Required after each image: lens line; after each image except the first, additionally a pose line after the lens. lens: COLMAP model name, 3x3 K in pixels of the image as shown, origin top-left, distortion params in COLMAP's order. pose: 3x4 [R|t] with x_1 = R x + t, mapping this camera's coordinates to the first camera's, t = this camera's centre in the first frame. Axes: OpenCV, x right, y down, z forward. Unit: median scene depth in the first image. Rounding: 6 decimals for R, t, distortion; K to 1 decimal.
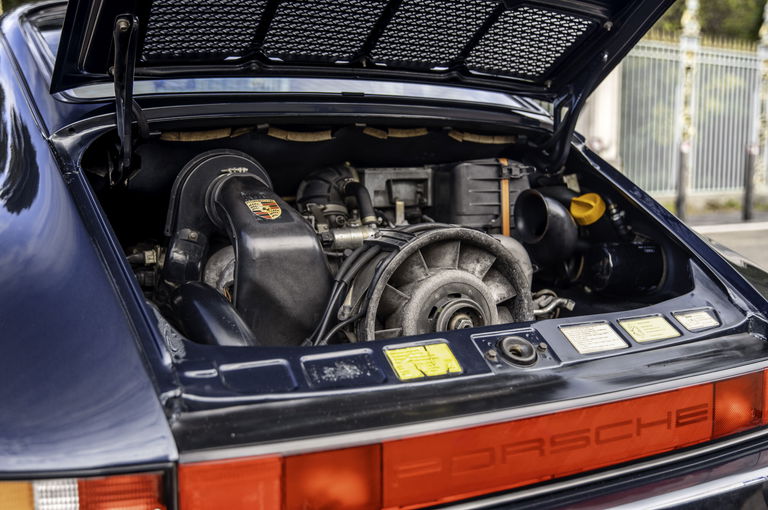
lens RADIAL K [[785.3, 0, 383.9], [0, 785.3, 251.9], [0, 0, 1]] dist [0.008796, 0.000000]
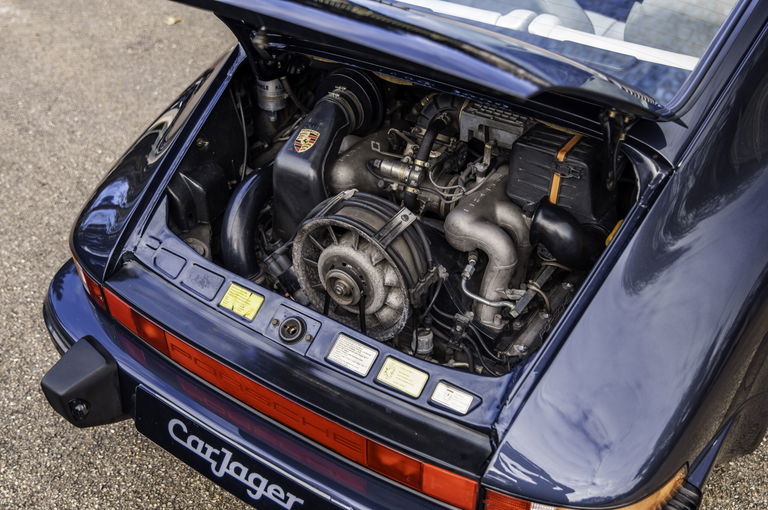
lens RADIAL K [[754.5, 0, 388.9], [0, 754.5, 259.6], [0, 0, 1]] dist [0.003477, 0.000000]
pose [[0.512369, 0.544686, -0.663925, 0.824976], [-0.105272, 0.807122, 0.580924, -0.599244], [0.852289, -0.227755, 0.470884, 0.379828]]
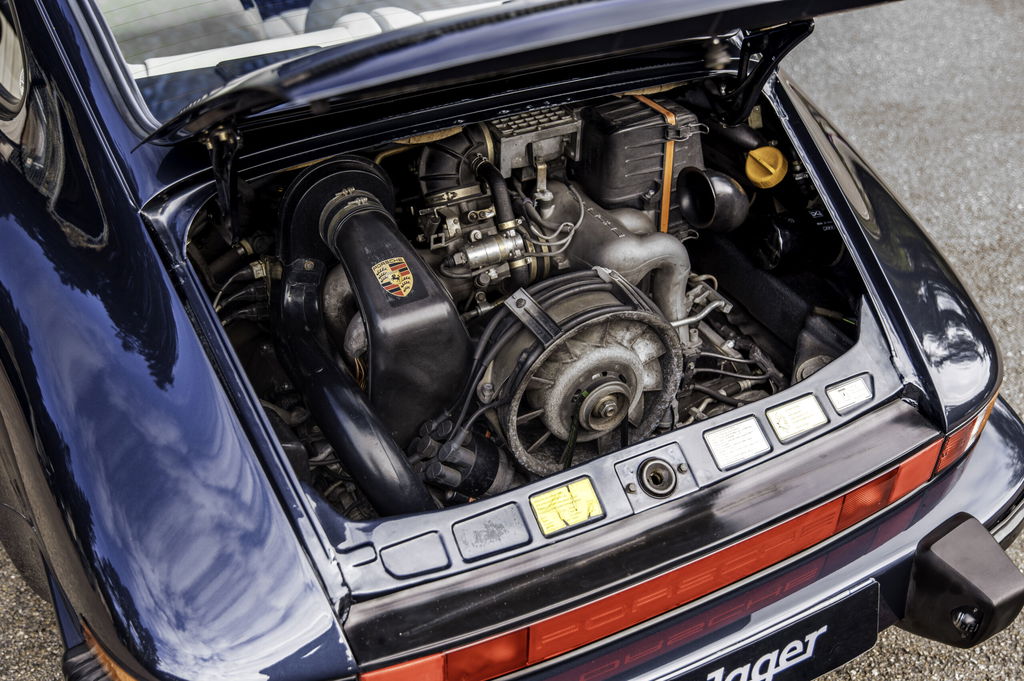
lens RADIAL K [[1047.0, 0, 512.4], [0, 1047.0, 346.7], [0, 0, 1]] dist [0.008796, 0.000000]
pose [[0.999779, 0.007159, 0.019769, -0.035107], [-0.016393, 0.854190, 0.519703, -0.529837], [-0.013166, -0.519912, 0.854118, -0.053494]]
